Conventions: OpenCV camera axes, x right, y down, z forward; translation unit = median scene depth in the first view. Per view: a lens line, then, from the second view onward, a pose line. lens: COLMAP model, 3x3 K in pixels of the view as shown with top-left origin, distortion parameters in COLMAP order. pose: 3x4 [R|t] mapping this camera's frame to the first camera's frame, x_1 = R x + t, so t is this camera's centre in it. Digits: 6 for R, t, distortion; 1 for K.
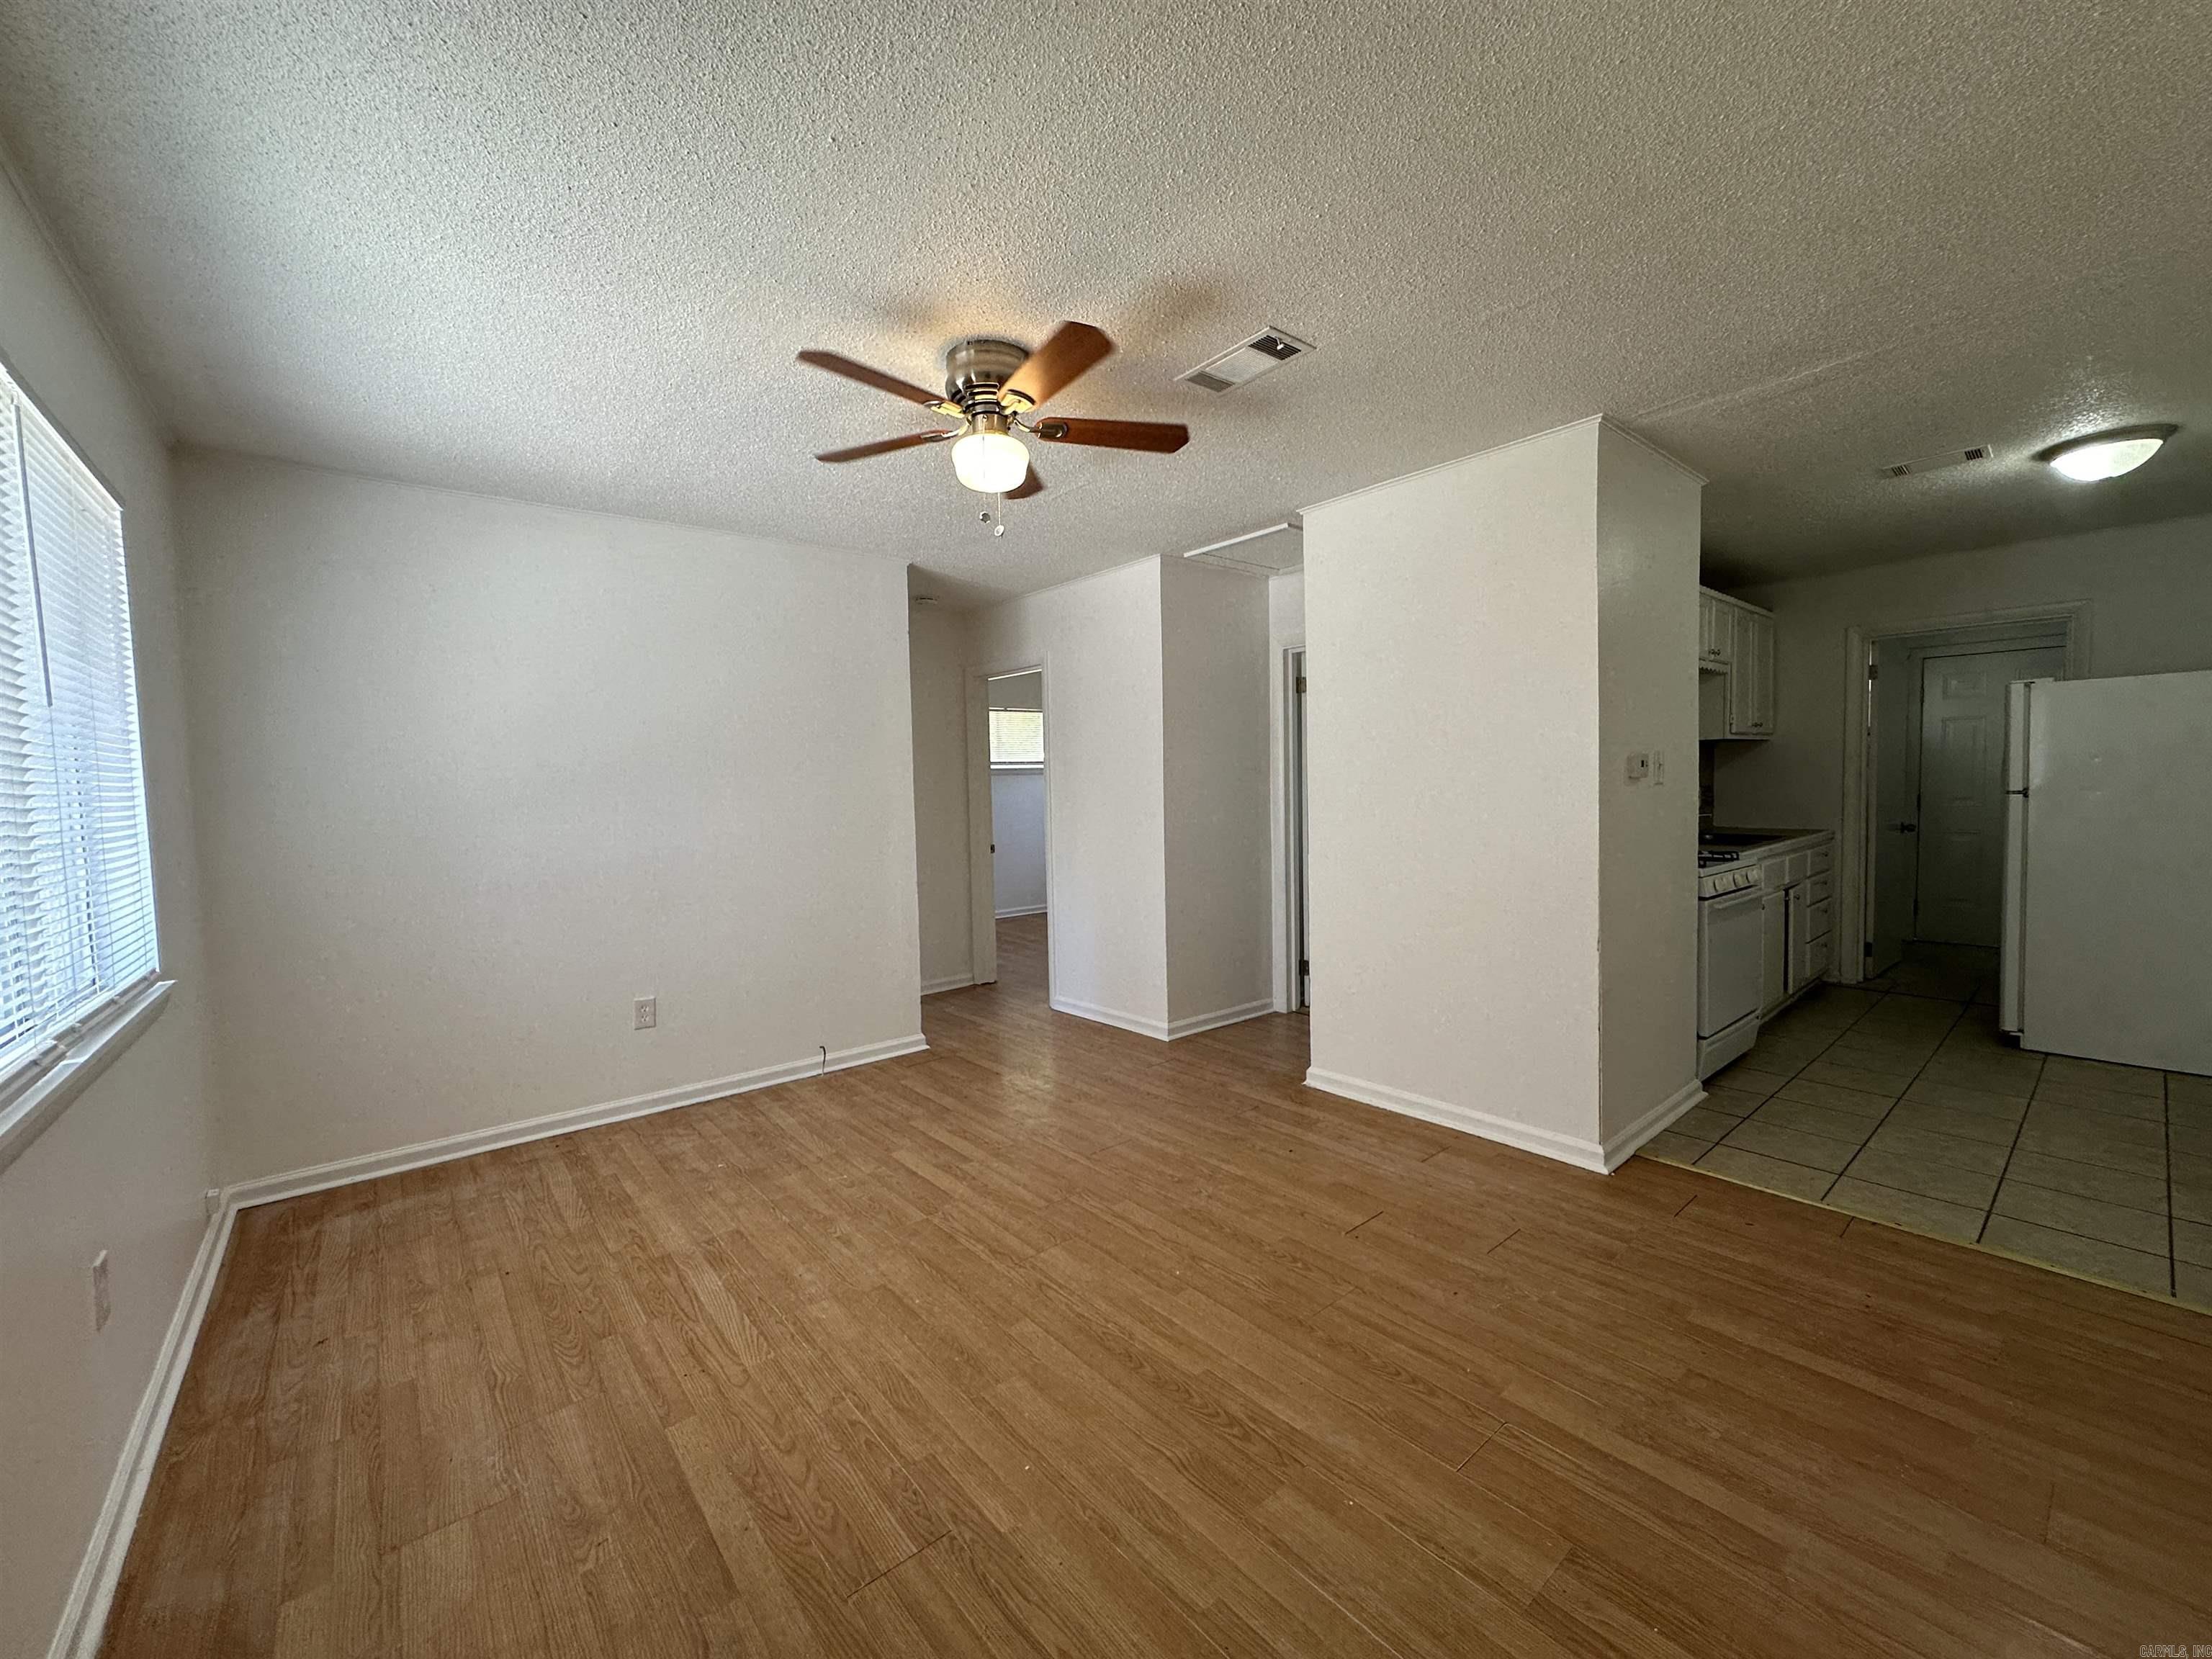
lens RADIAL K [[883.7, 0, 1106.0], [0, 883.7, 829.5], [0, 0, 1]] dist [-0.000842, -0.000051]
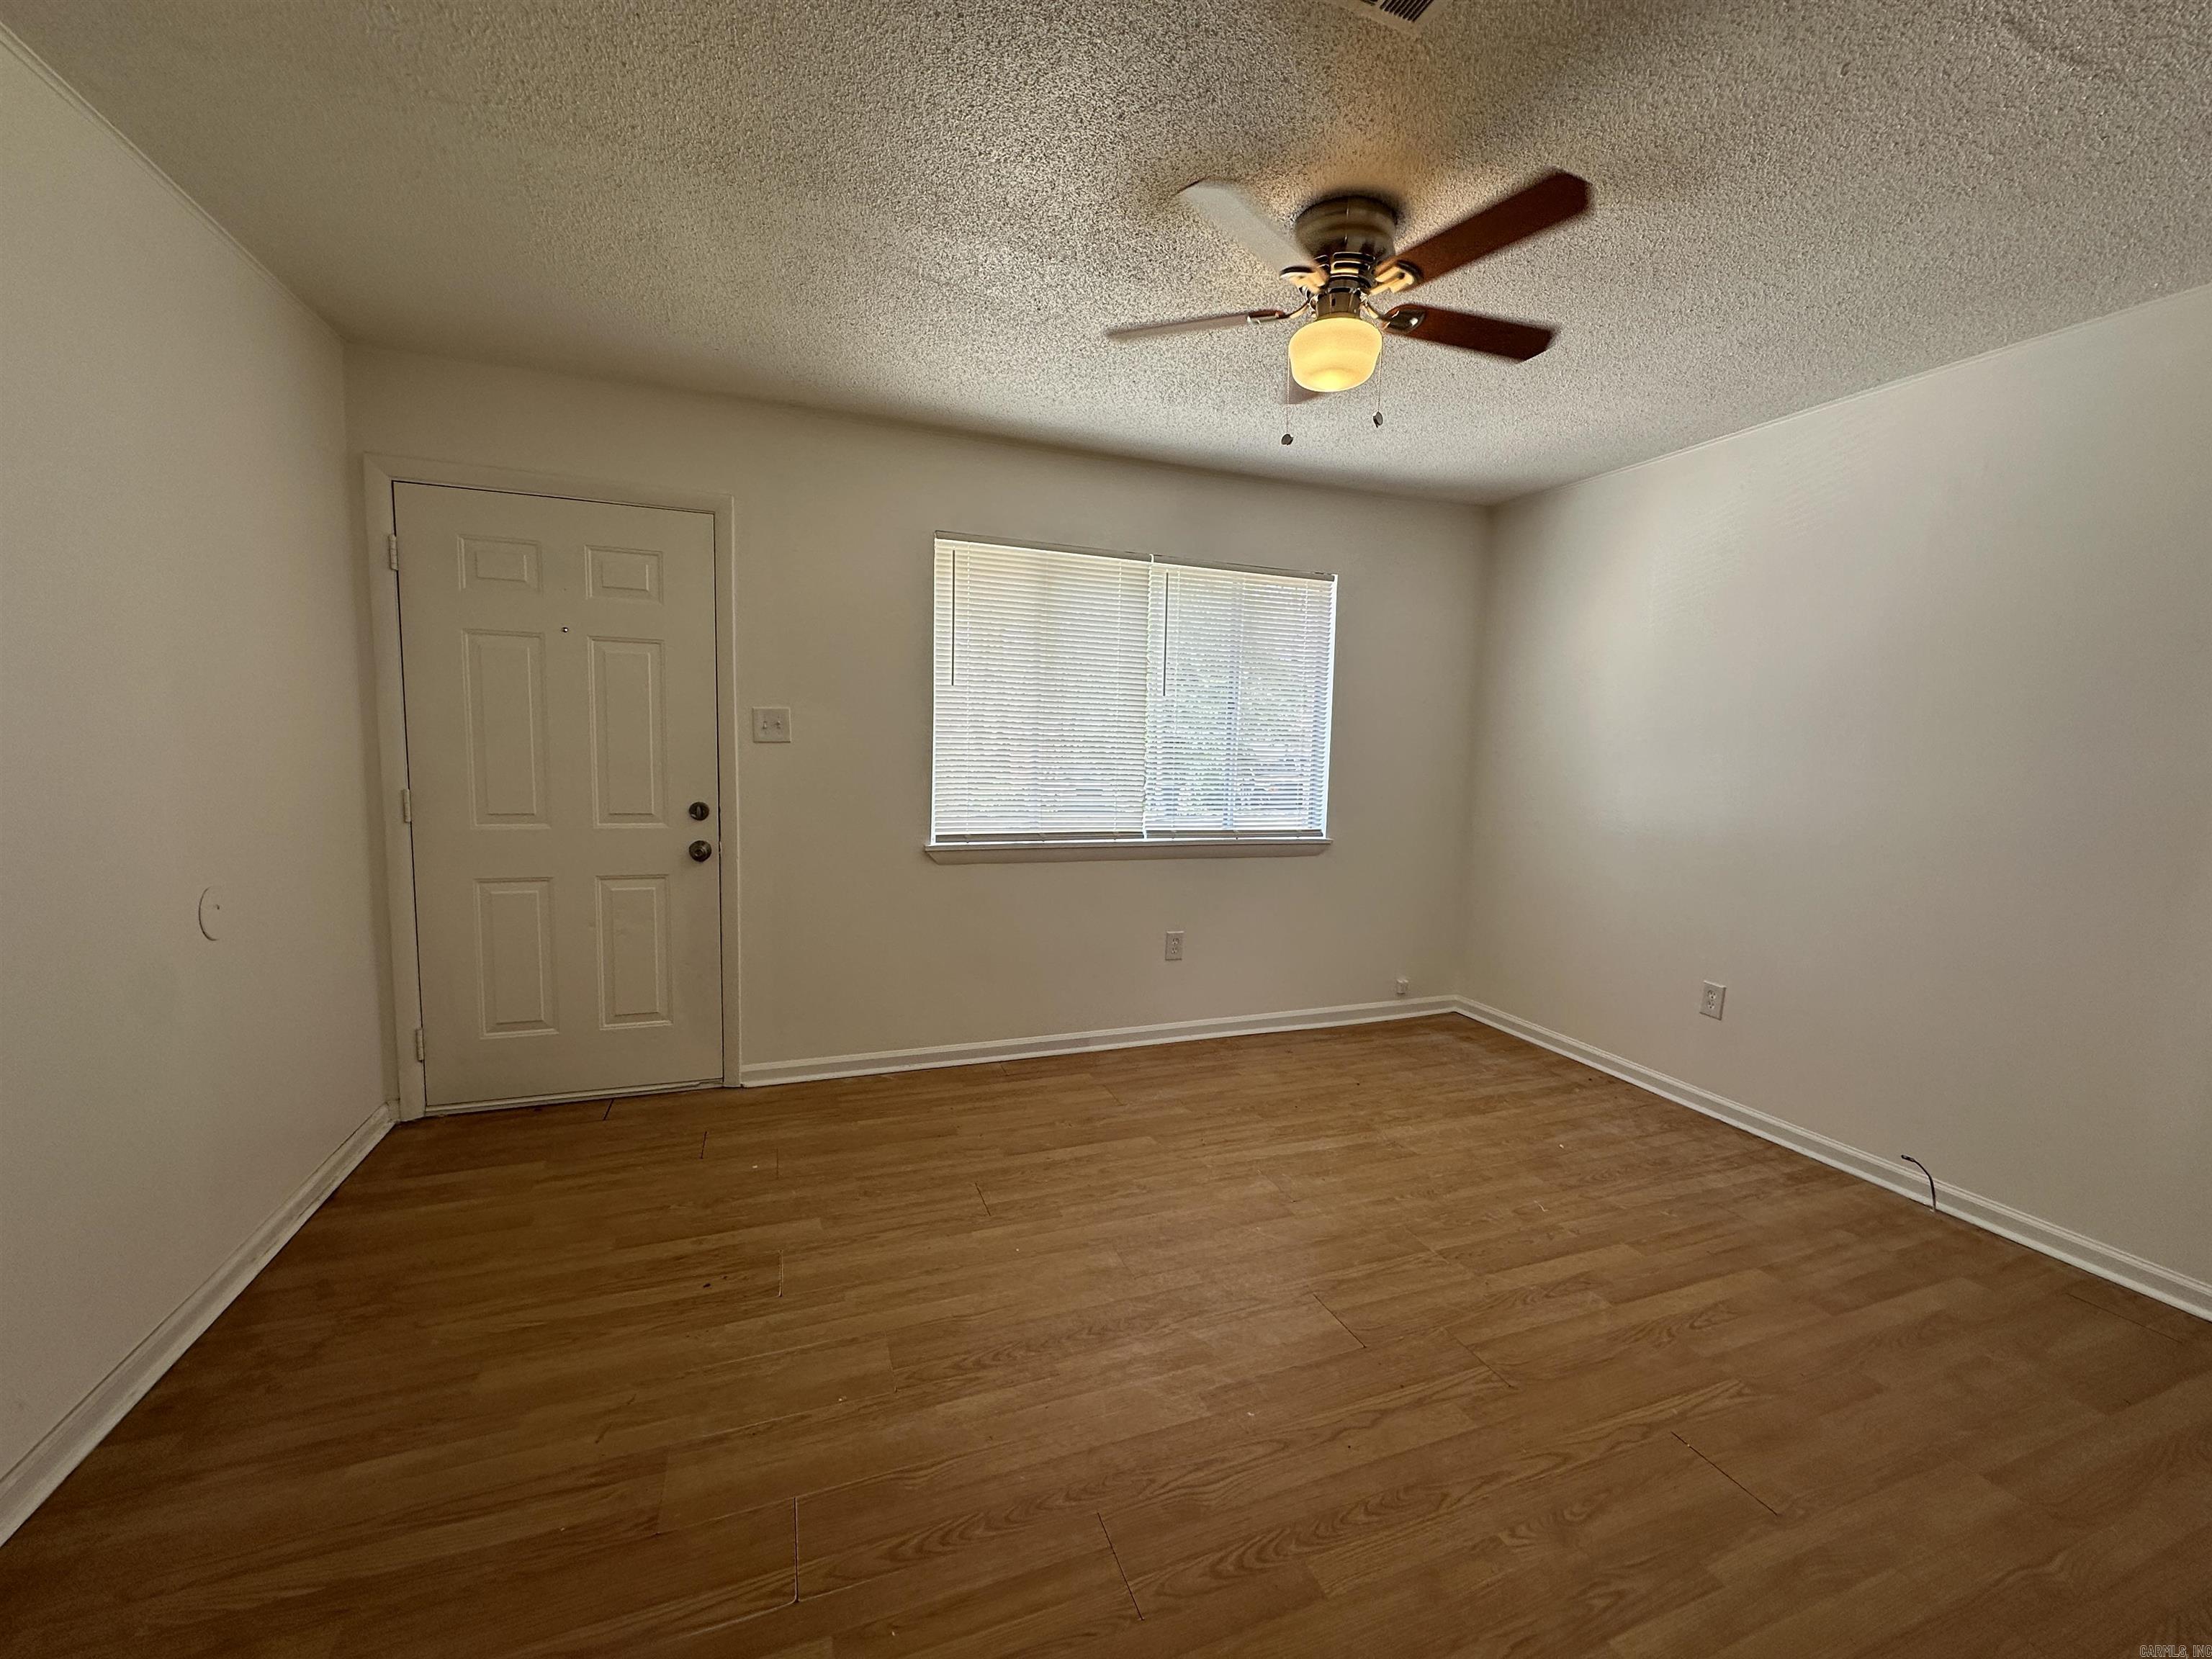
lens RADIAL K [[883.7, 0, 1106.0], [0, 883.7, 829.5], [0, 0, 1]] dist [-0.000842, -0.000051]
pose [[-0.337254, 0.109248, -0.935053, 0.634289], [-0.063406, 0.988352, 0.138345, -0.057258], [0.939276, 0.105945, -0.326399, 0.911518]]
